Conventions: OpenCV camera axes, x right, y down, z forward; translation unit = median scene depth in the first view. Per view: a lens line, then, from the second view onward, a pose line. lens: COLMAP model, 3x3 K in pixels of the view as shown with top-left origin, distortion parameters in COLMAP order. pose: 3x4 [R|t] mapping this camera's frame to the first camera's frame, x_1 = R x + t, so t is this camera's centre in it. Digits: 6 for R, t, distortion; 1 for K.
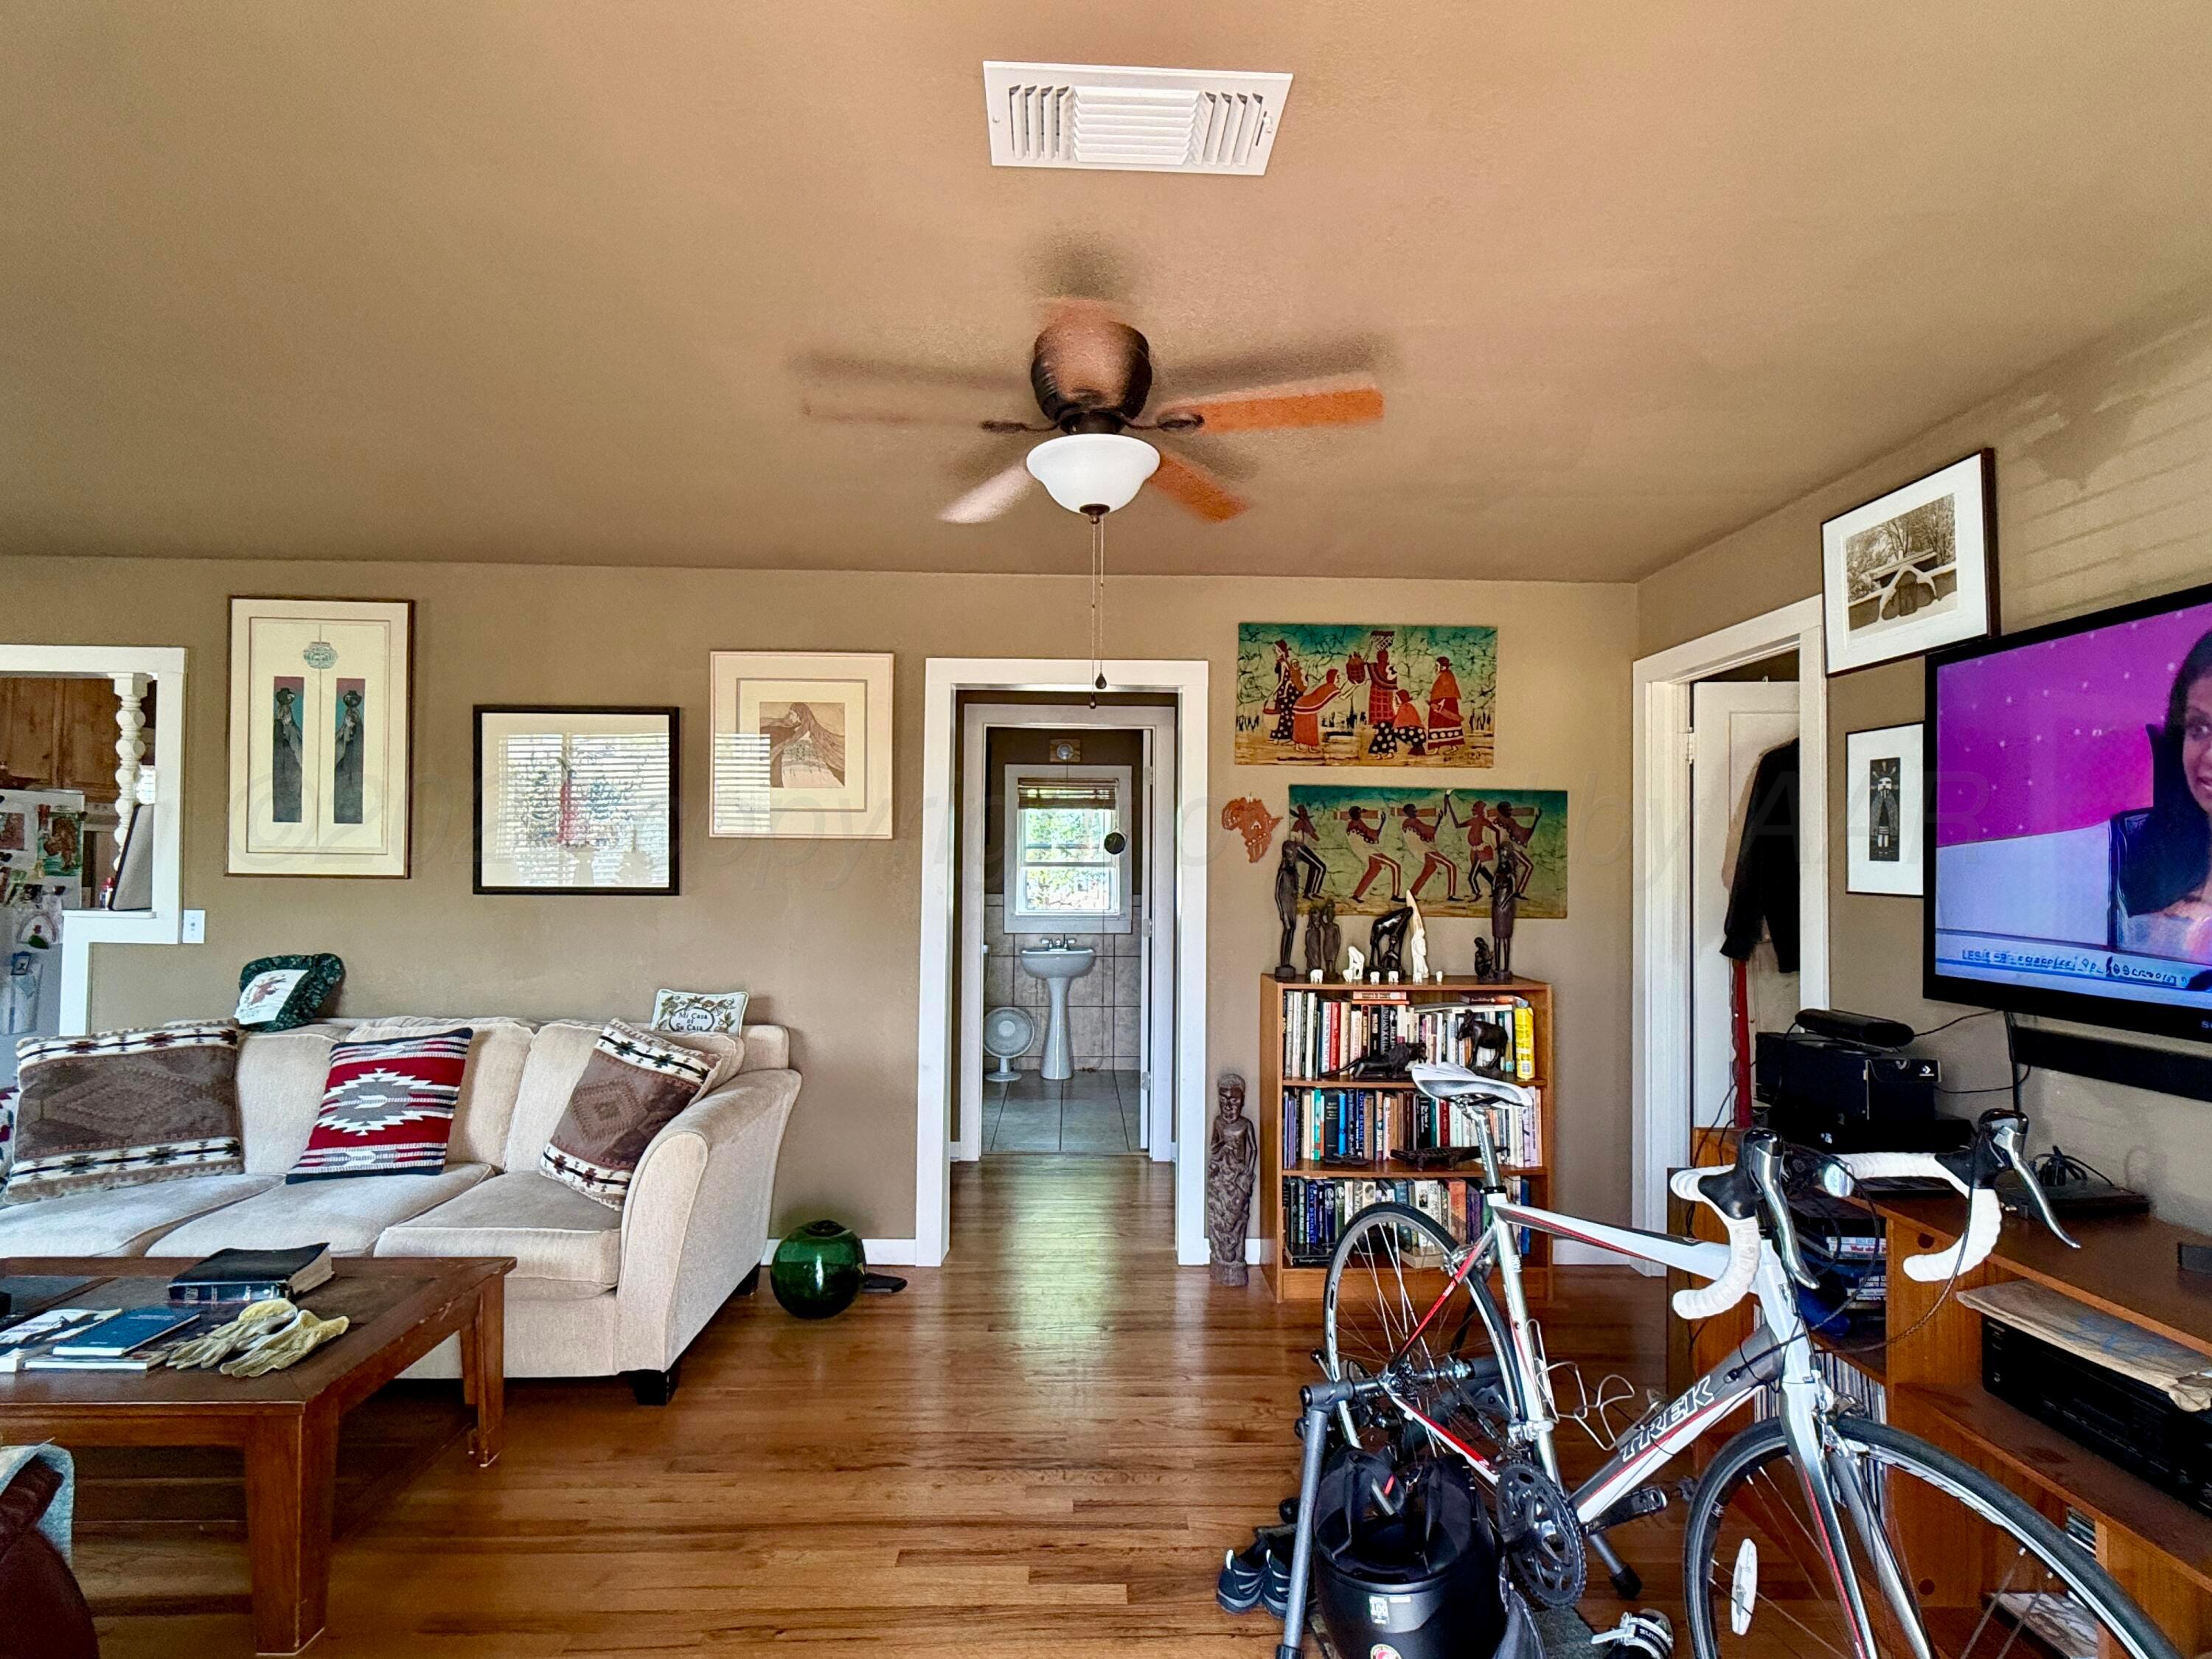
lens RADIAL K [[1082.6, 0, 1108.2], [0, 1082.6, 837.3], [0, 0, 1]] dist [0.001023, -0.000116]
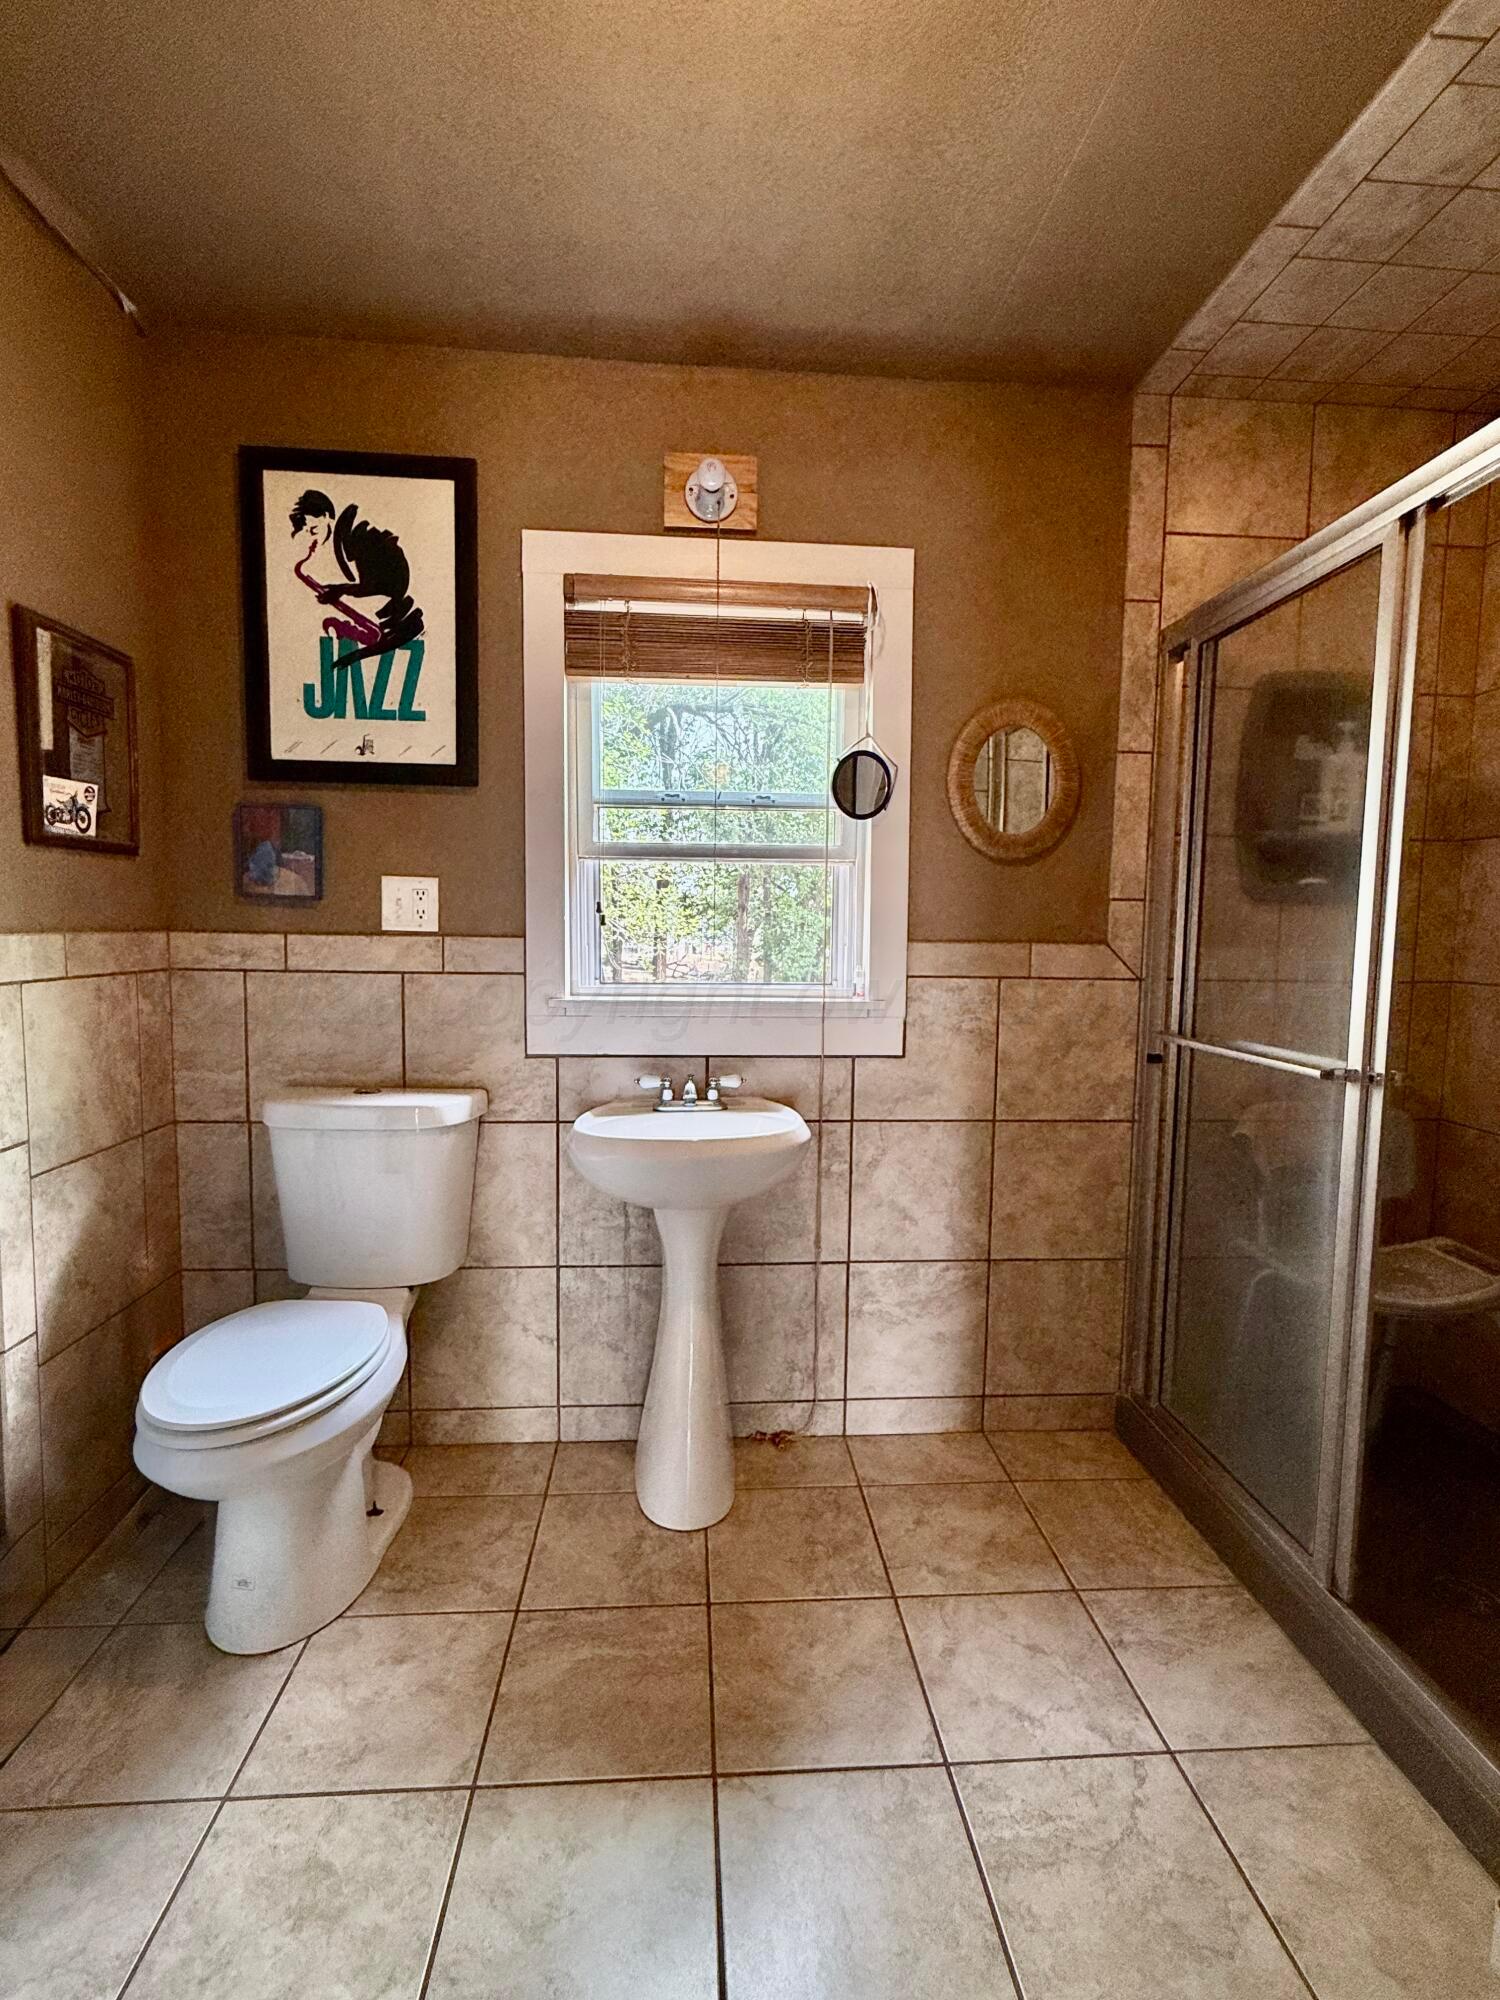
lens RADIAL K [[921.4, 0, 754.4], [0, 921.4, 996.3], [0, 0, 1]] dist [0.000616, 0.000945]
pose [[0.999384, 0.004519, 0.034799, -0.078375], [-0.007915, 0.995148, 0.098075, 0.092301], [-0.034187, -0.098290, 0.994570, 1.562314]]
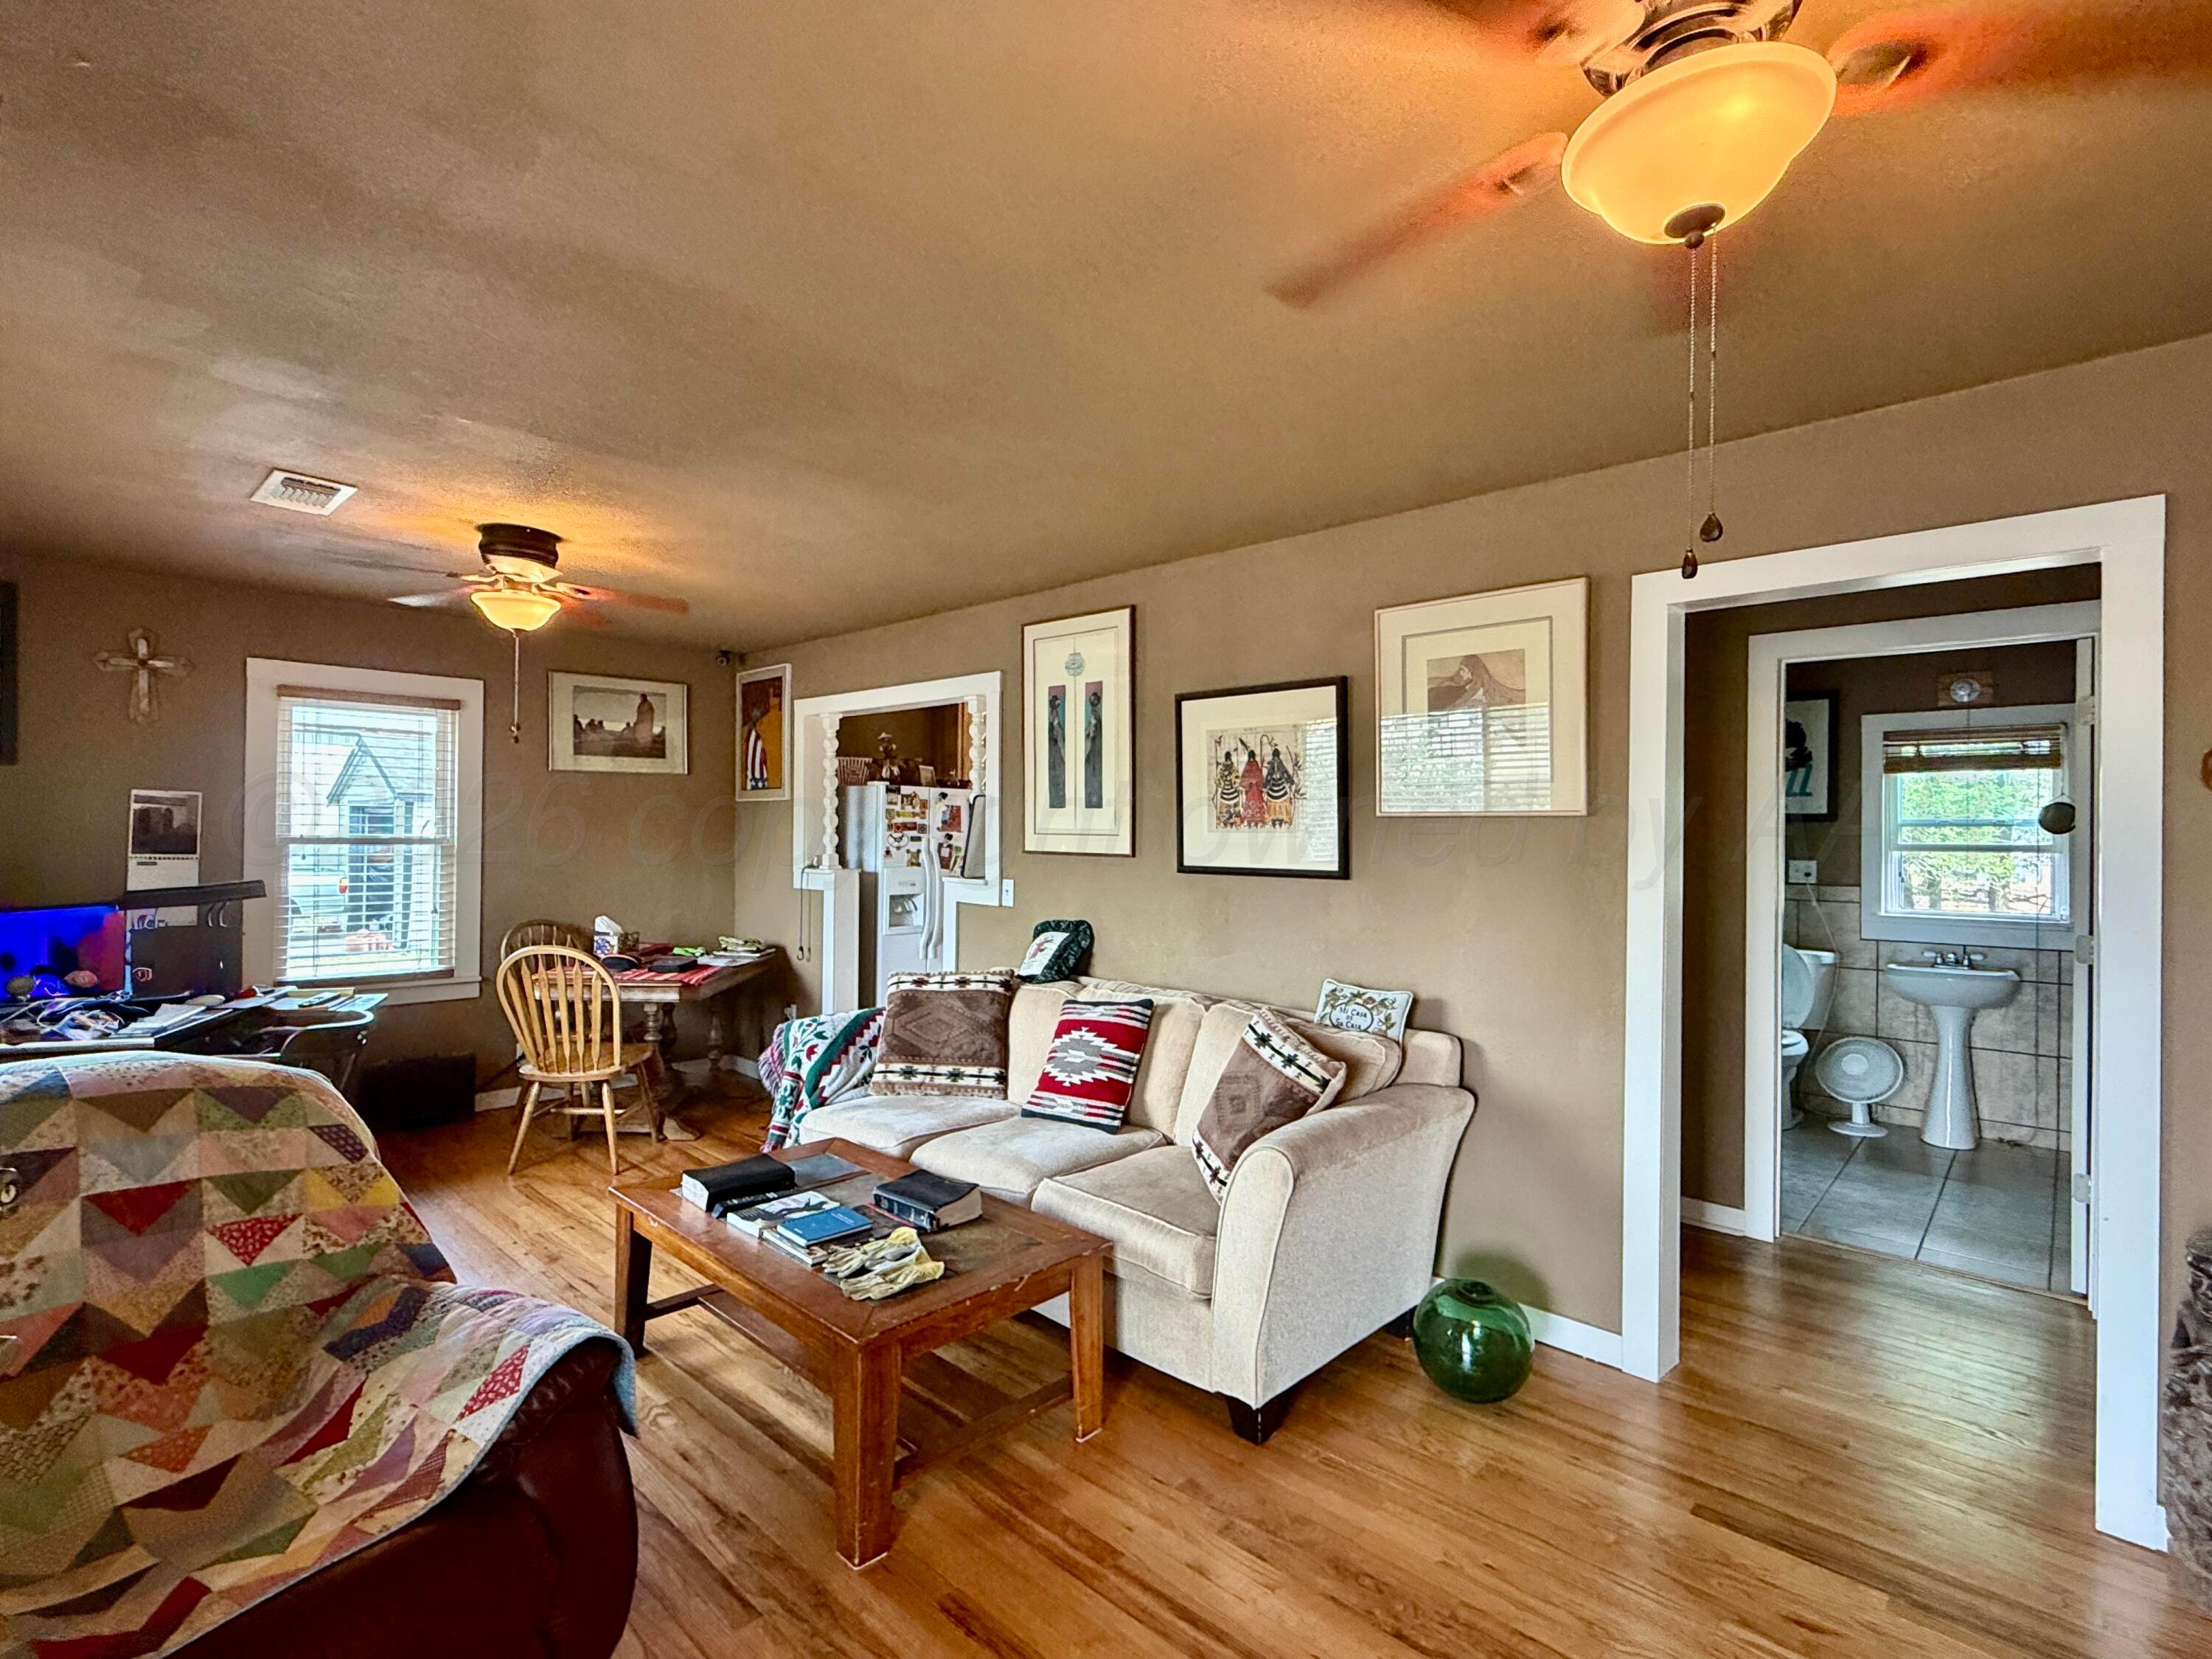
lens RADIAL K [[1037.4, 0, 1111.3], [0, 1037.4, 831.5], [0, 0, 1]] dist [-0.000386, -0.000008]
pose [[0.707068, -0.002147, -0.707143, 0.099059], [0.011918, 0.999890, 0.008881, 0.002442], [0.707046, -0.014707, 0.707015, 0.260450]]
